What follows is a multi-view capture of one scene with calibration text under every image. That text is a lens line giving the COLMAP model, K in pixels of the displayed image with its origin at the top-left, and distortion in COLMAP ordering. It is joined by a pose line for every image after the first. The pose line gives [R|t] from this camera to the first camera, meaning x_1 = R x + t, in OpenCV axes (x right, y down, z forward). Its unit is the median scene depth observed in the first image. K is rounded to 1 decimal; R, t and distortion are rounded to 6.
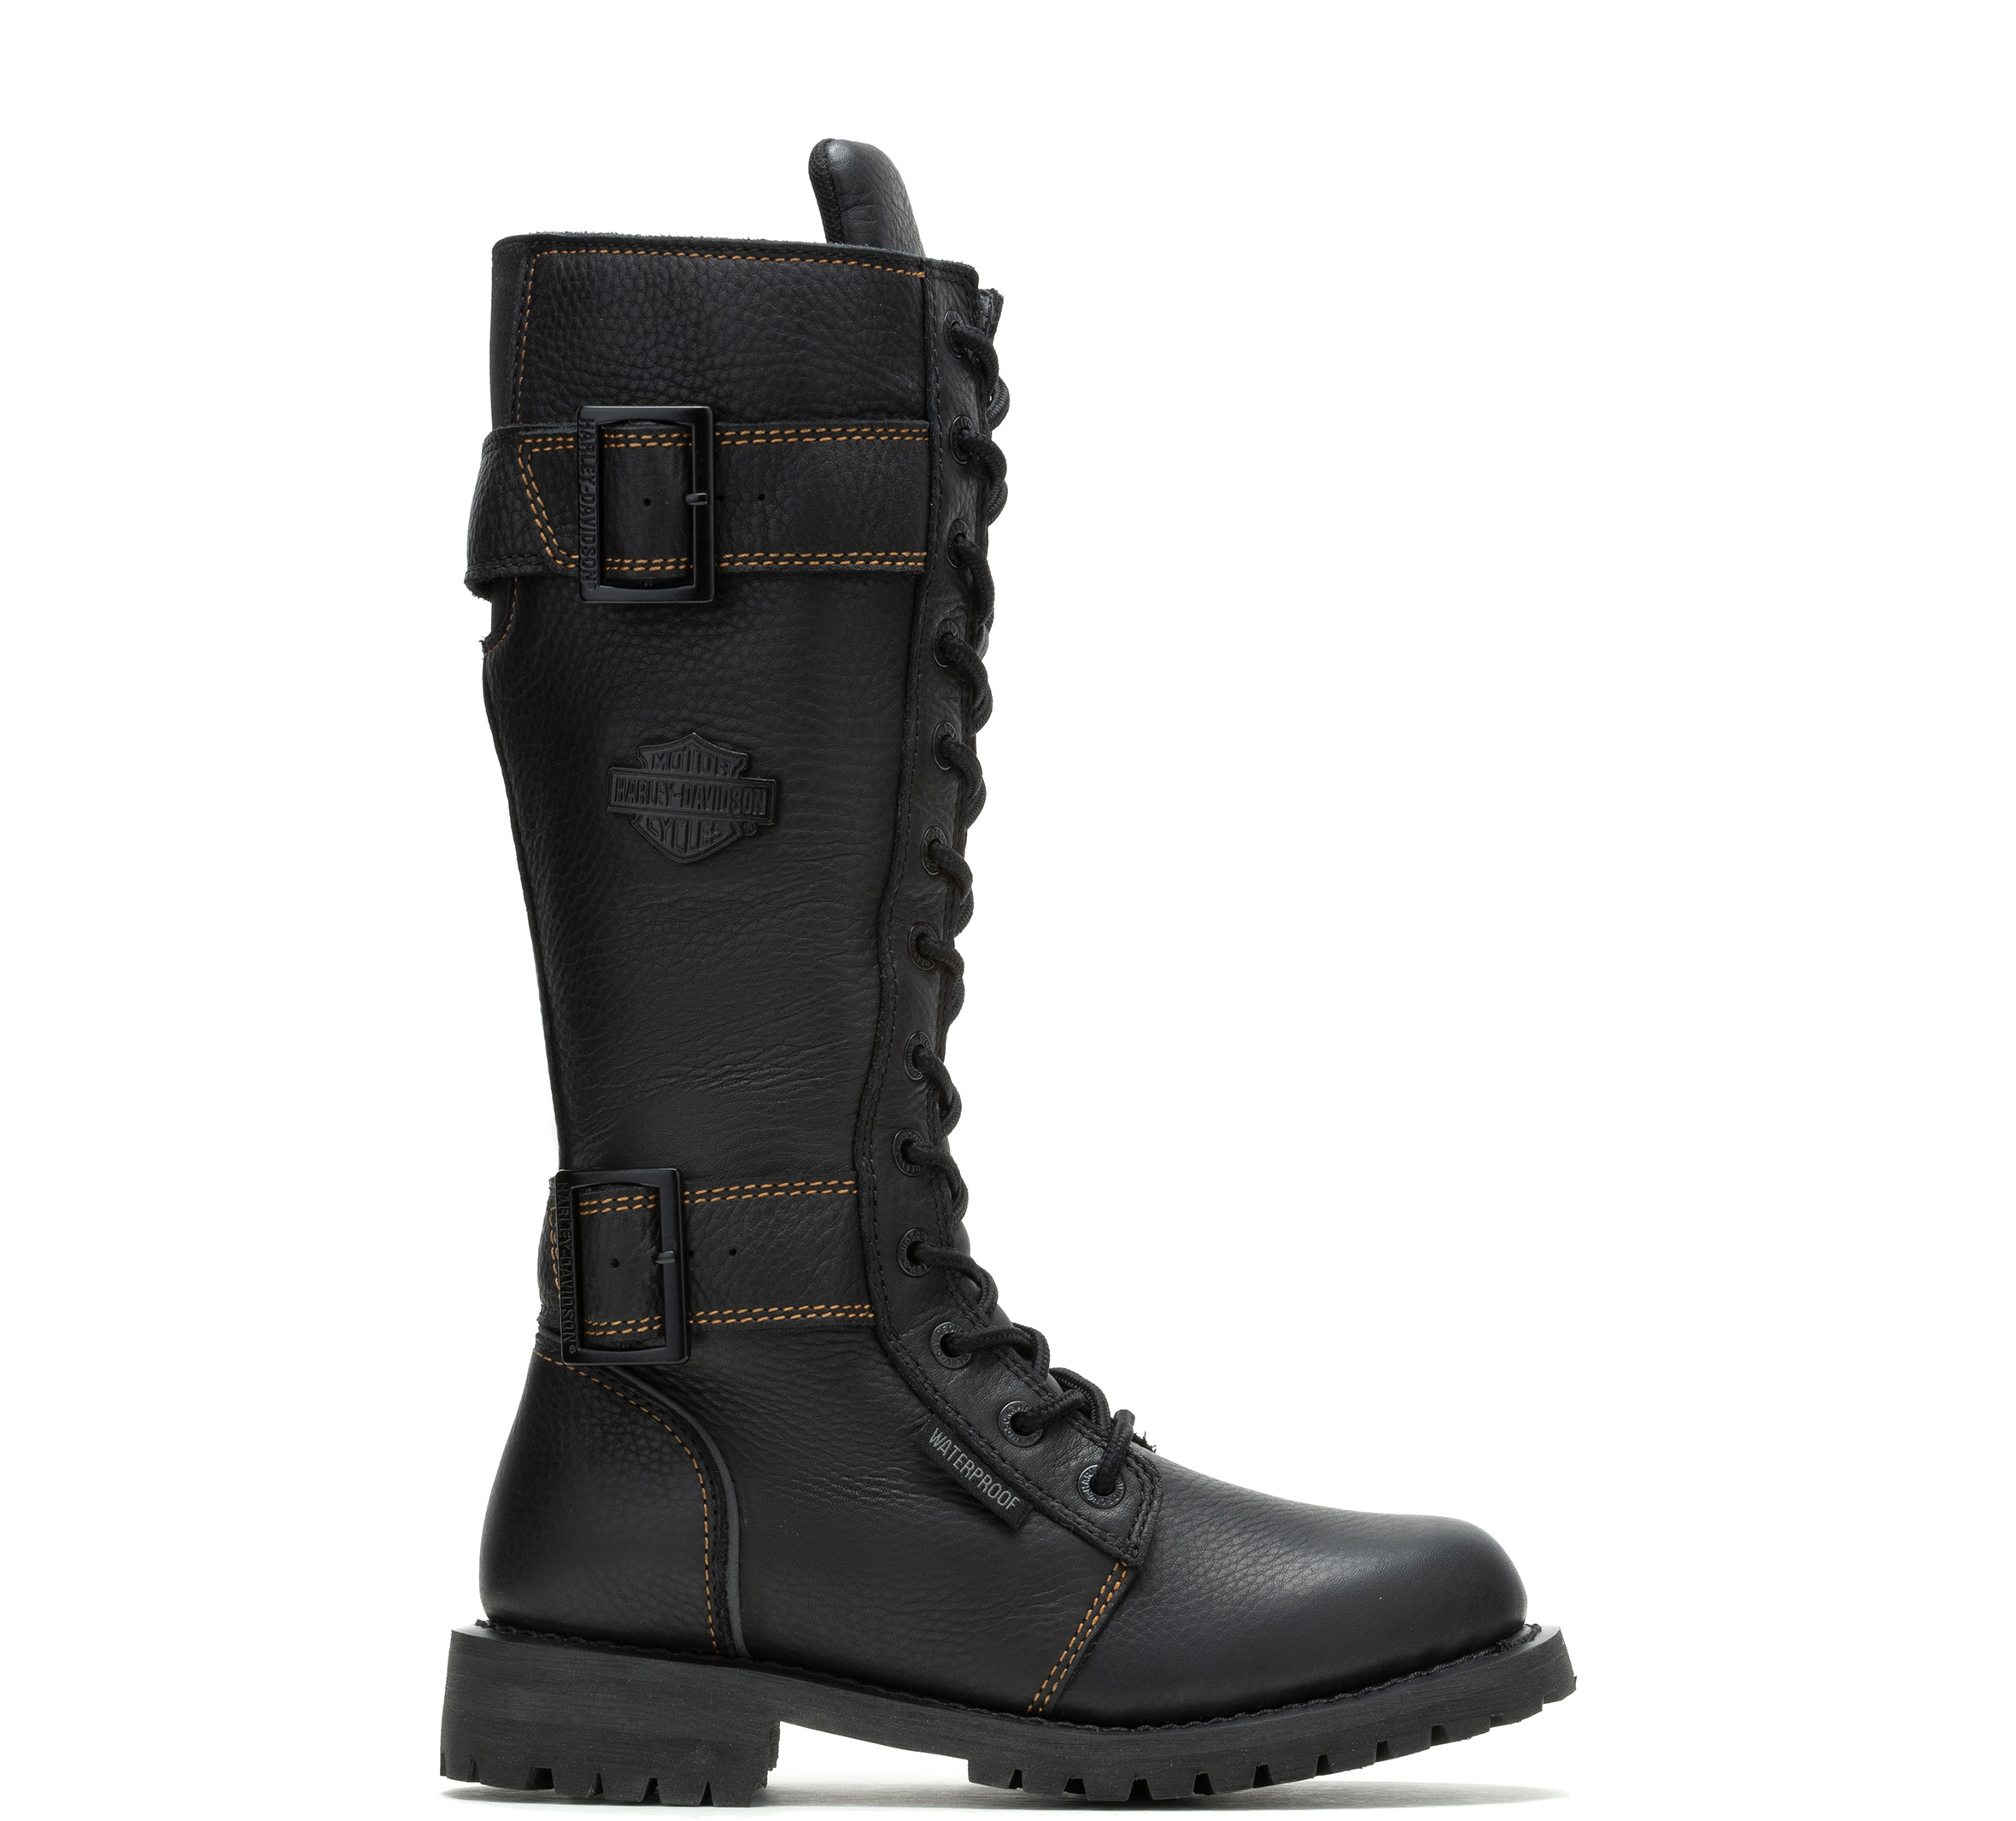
lens RADIAL K [[5381.1, 0, 1010.0], [0, 5381.1, 909.0], [0, 0, 1]] dist [-0.878749, 0.000000]
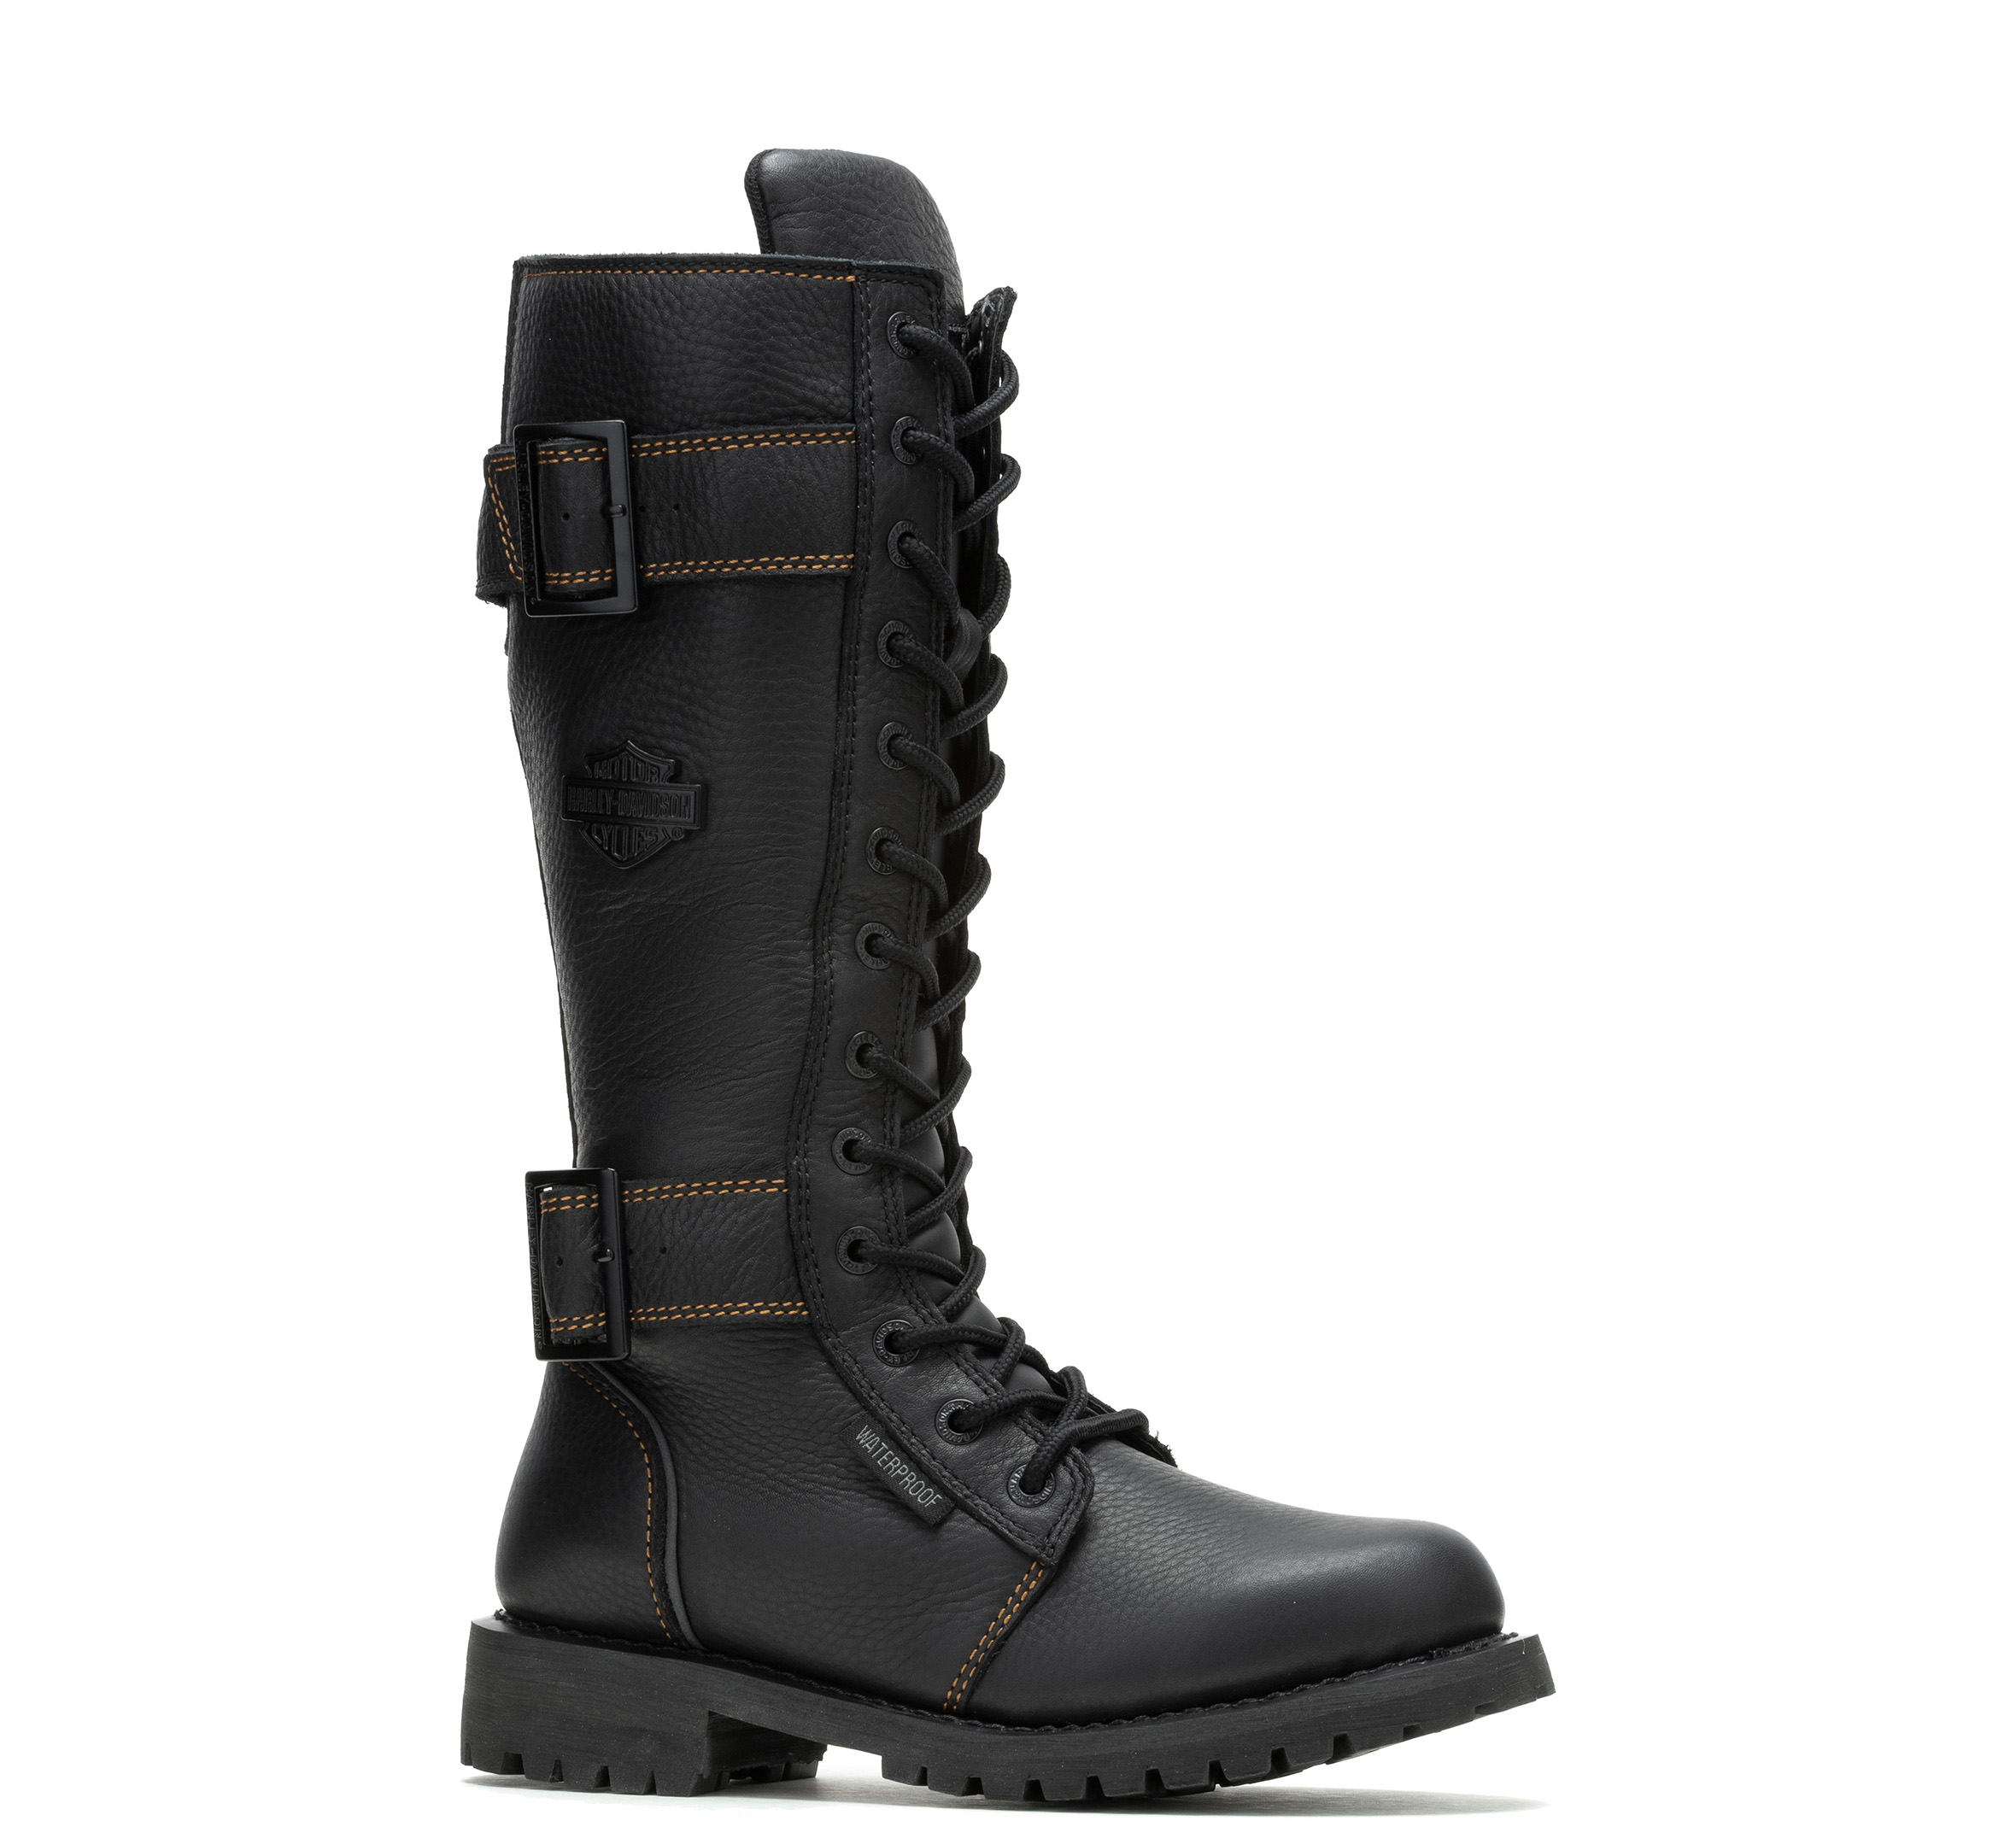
lens RADIAL K [[5381.1, 0, 1017.6], [0, 5381.1, 906.5], [0, 0, 1]] dist [-0.878749, 0.000000]
pose [[0.960587, -0.021199, -0.277171, 0.294004], [0.019916, 0.999774, -0.007441, 0.007695], [0.277266, 0.001628, 0.960792, 0.042807]]
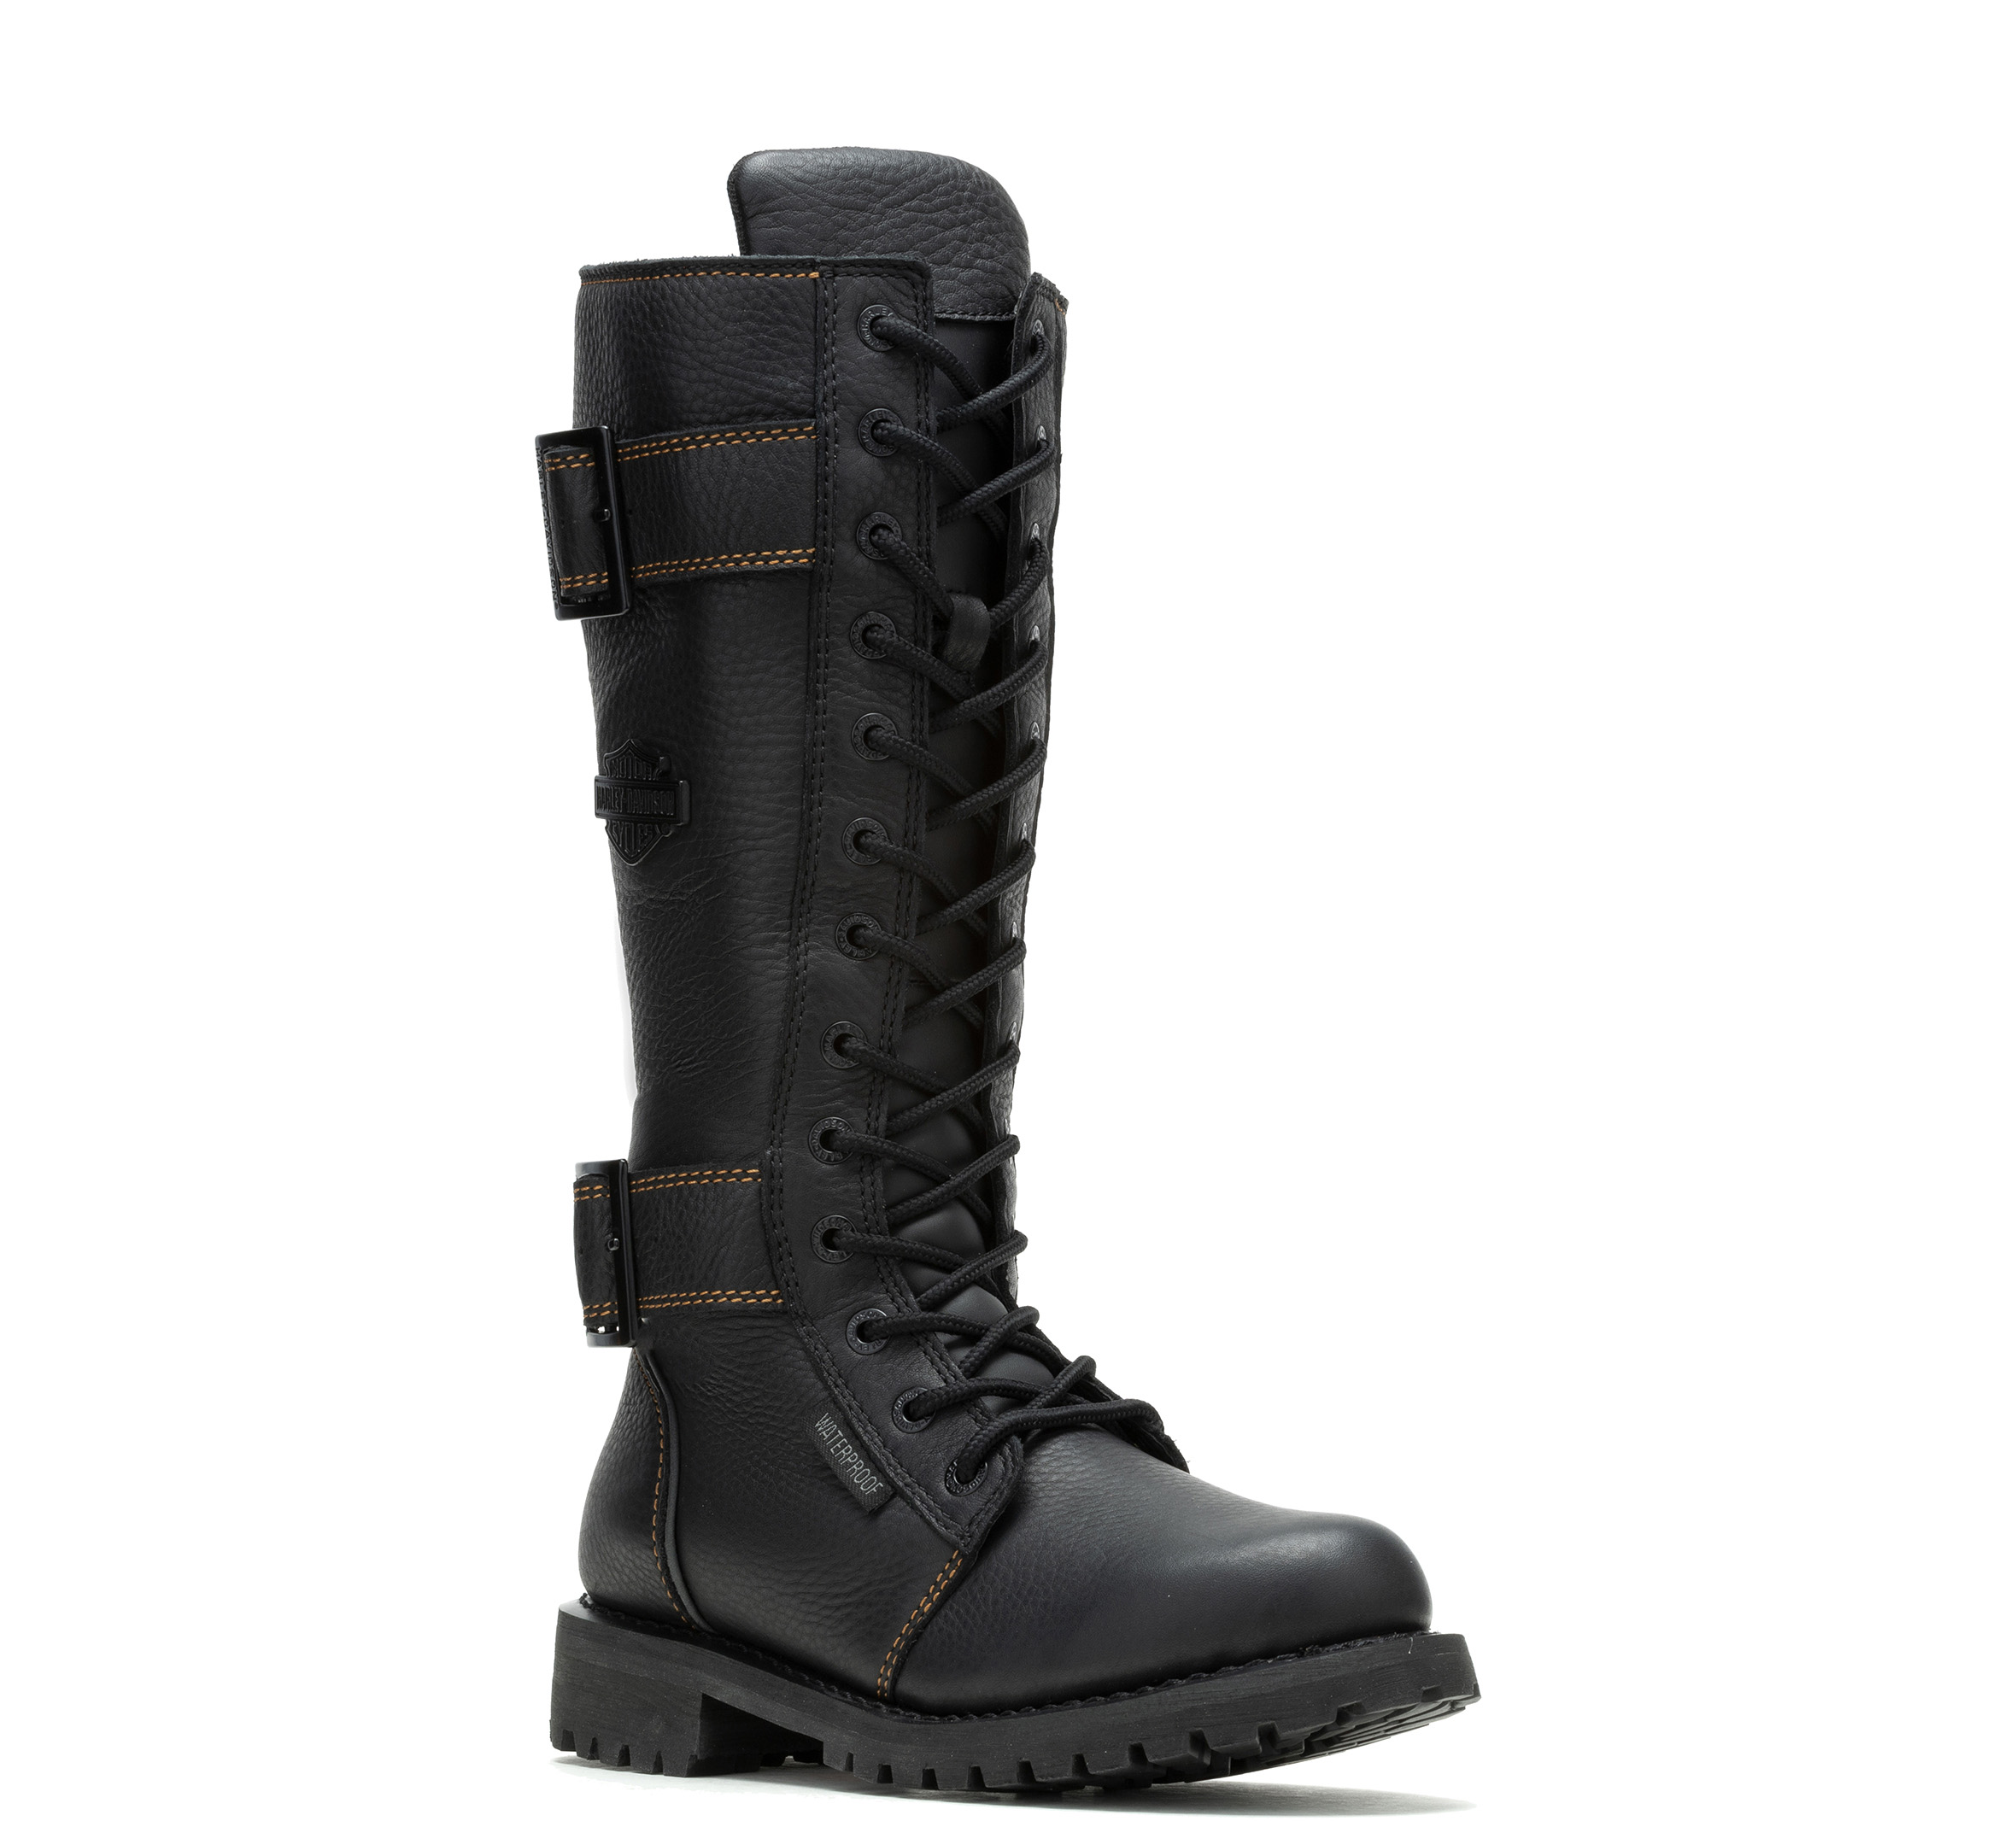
lens RADIAL K [[5381.1, 0, 1001.5], [0, 5381.1, 904.0], [0, 0, 1]] dist [-0.878749, 0.000000]
pose [[0.846315, -0.039566, -0.531211, 0.554175], [0.037883, 0.999183, -0.014068, 0.016375], [0.531334, -0.008217, 0.847123, 0.161098]]
